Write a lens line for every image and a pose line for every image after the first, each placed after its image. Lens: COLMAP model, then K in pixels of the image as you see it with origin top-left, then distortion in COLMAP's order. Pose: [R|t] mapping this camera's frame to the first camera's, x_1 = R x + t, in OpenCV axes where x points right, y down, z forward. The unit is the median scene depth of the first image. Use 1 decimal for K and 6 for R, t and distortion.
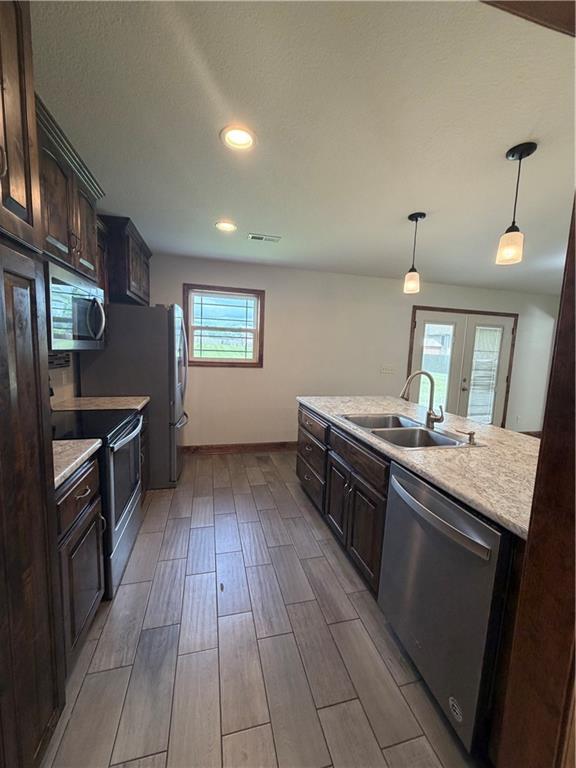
lens RADIAL K [[306.1, 0, 286.7], [0, 306.1, 383.3], [0, 0, 1]] dist [0.001647, -0.000261]
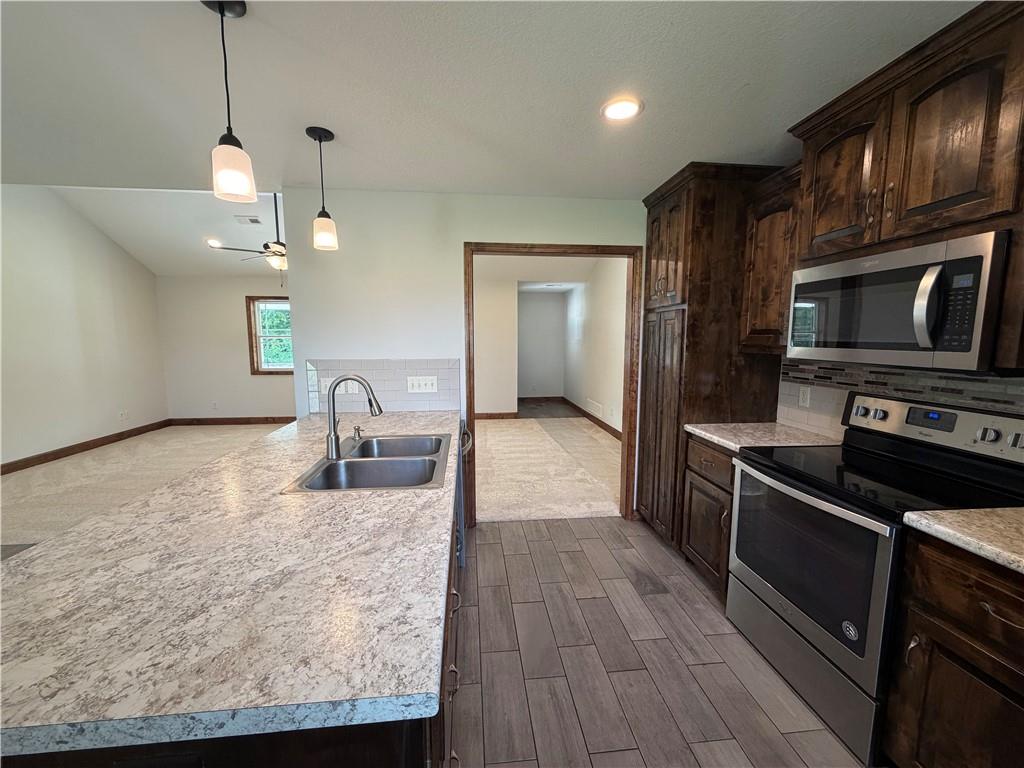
lens RADIAL K [[408.2, 0, 510.5], [0, 408.2, 386.1], [0, 0, 1]] dist [0.001647, -0.000261]
pose [[-0.987860, -0.060424, 0.143113, 0.206344], [-0.025351, 0.971607, 0.235238, -0.231381], [-0.153264, 0.228755, -0.961344, 1.720354]]
